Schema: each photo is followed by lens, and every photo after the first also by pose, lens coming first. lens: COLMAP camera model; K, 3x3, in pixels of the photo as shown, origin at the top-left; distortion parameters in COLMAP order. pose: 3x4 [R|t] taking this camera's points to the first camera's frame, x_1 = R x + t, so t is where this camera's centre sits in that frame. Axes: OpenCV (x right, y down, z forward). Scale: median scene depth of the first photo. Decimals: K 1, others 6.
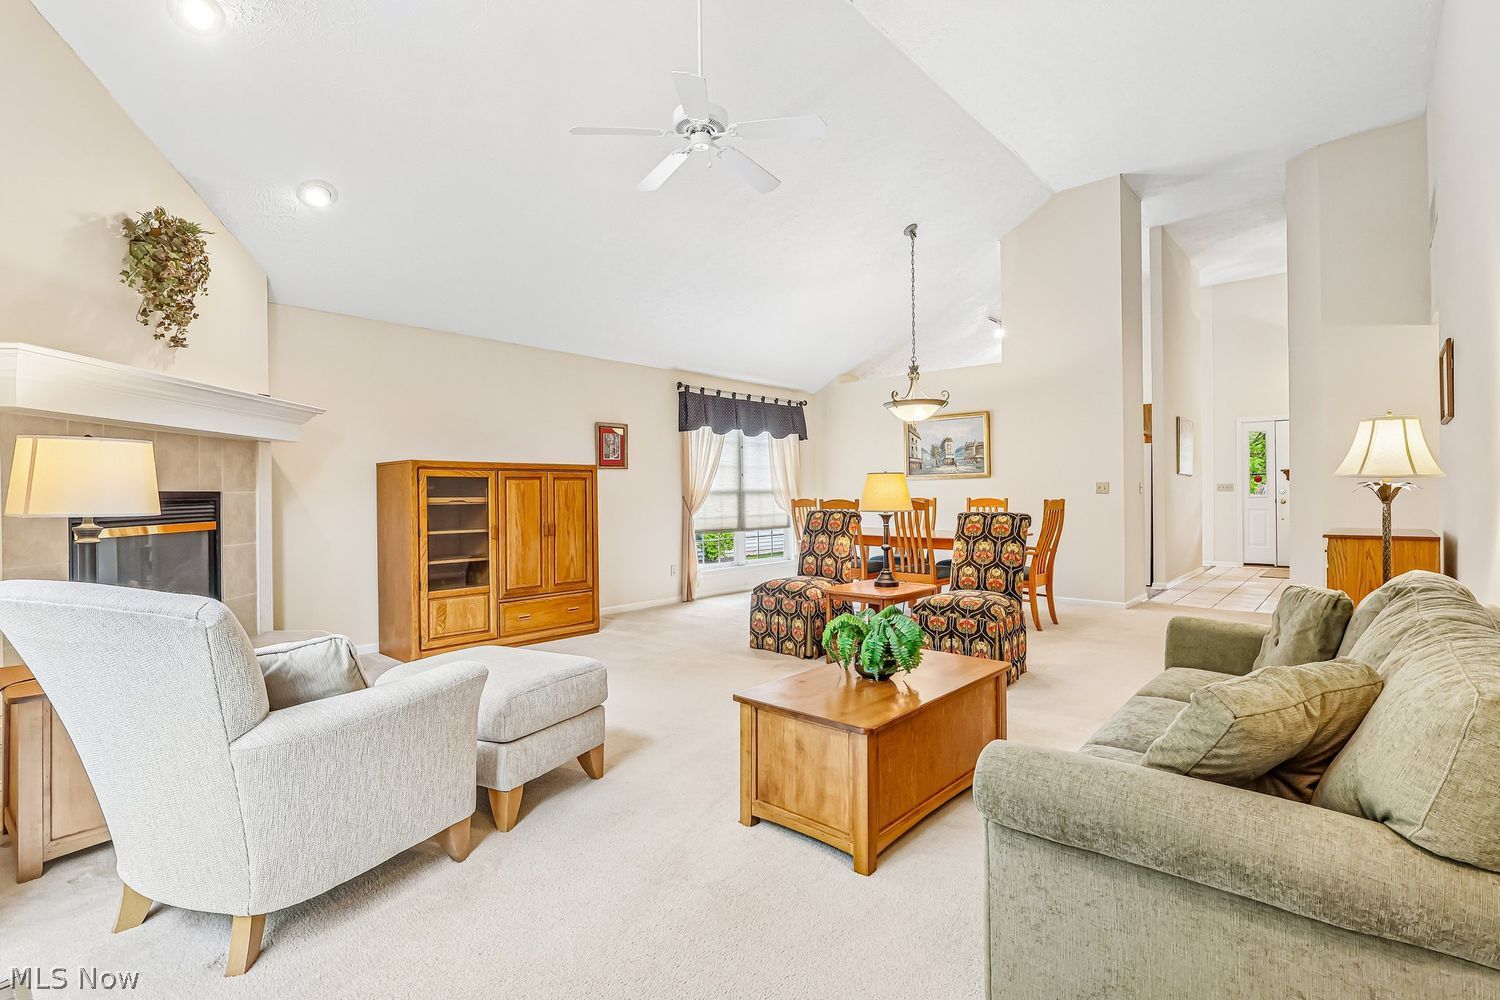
lens RADIAL K [[698.6, 0, 735.4], [0, 698.6, 494.2], [0, 0, 1]] dist [0.000206, 0.000163]
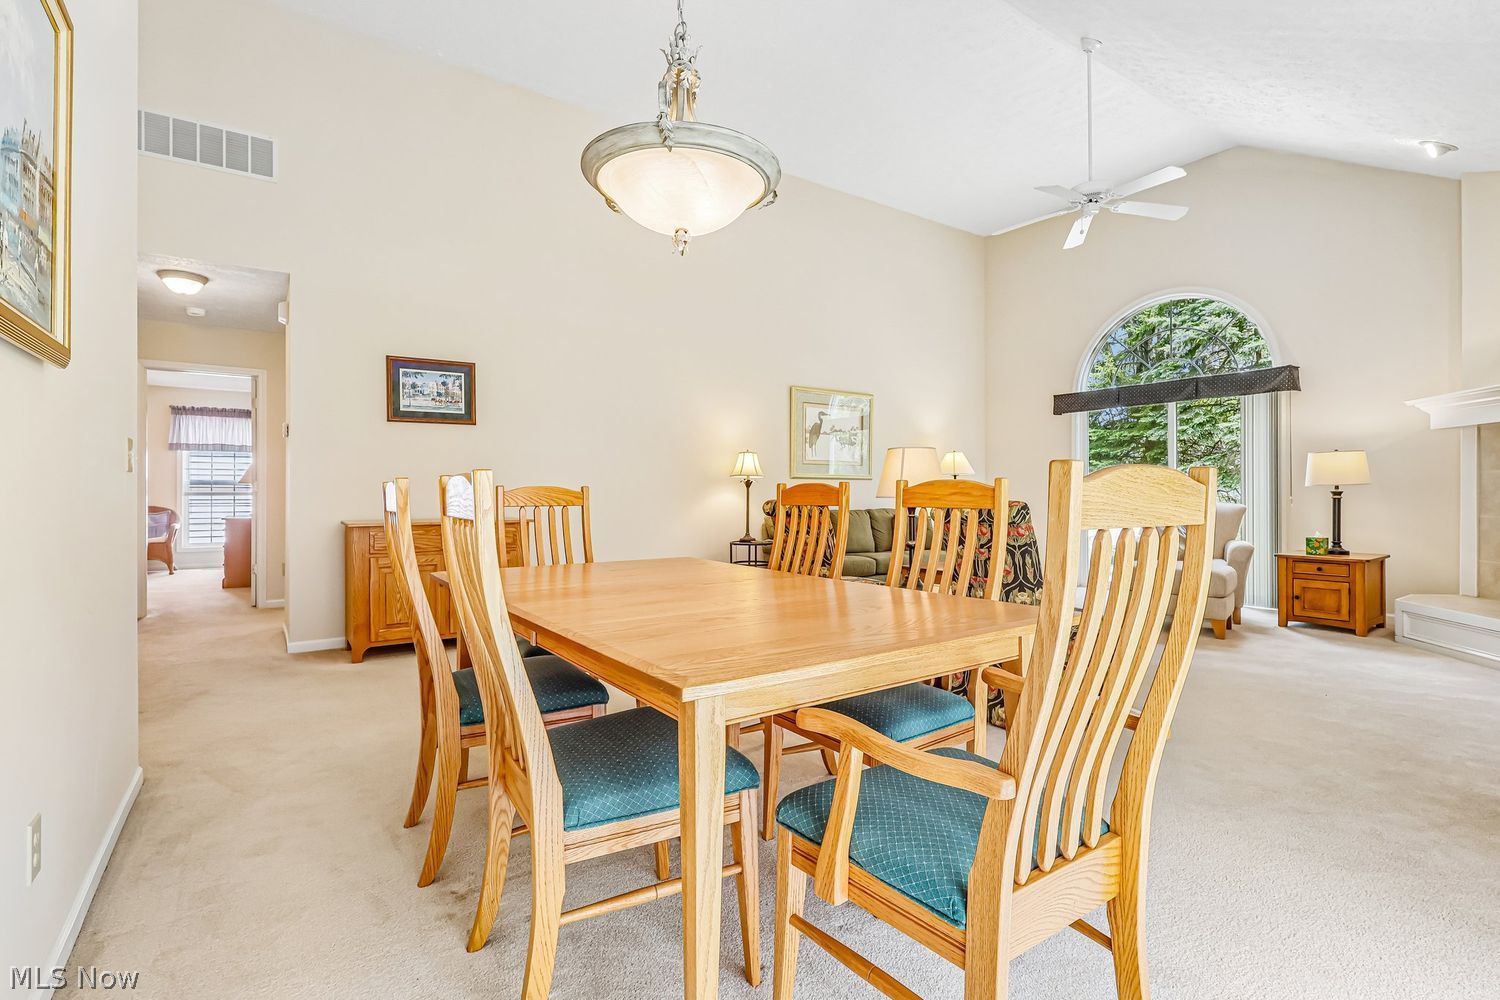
lens RADIAL K [[696.1, 0, 760.5], [0, 696.1, 494.3], [0, 0, 1]] dist [0.009737, -0.000674]
pose [[-0.973697, 0.010511, 0.227605, 0.146163], [0.010209, 0.999945, -0.002501, 0.015843], [-0.227619, -0.000112, -0.973750, 1.331623]]
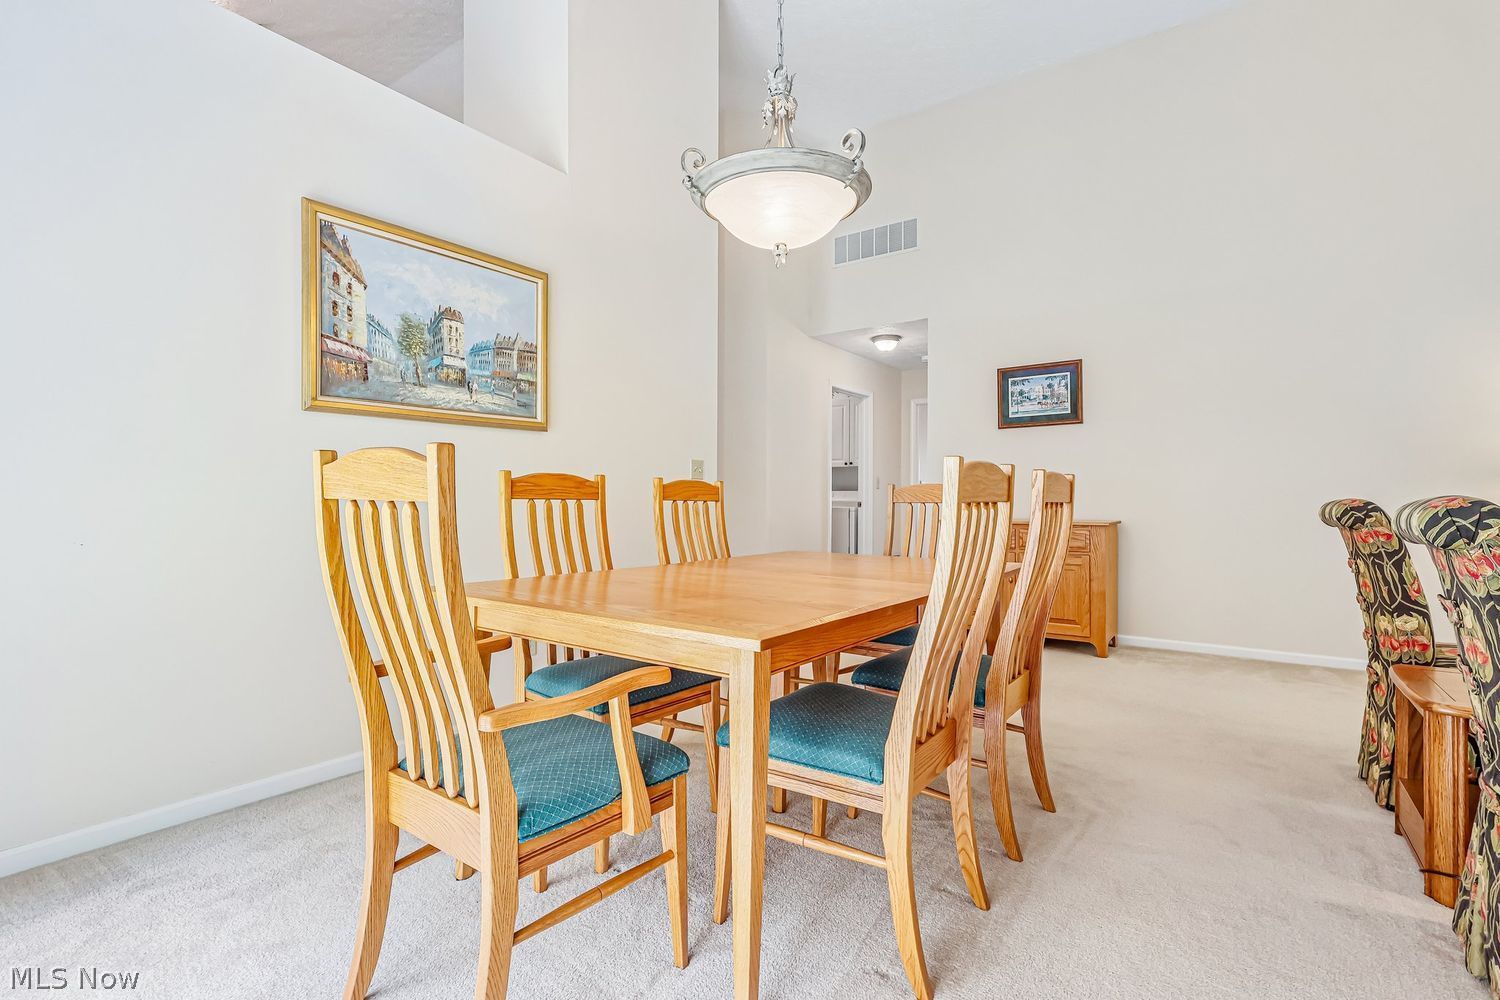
lens RADIAL K [[698.6, 0, 735.4], [0, 698.6, 494.2], [0, 0, 1]] dist [0.000206, 0.000163]
pose [[-0.113763, 0.015570, 0.993386, -0.075825], [-0.002985, 0.999867, -0.016013, 0.022763], [-0.993503, -0.004787, -0.113702, 1.094548]]
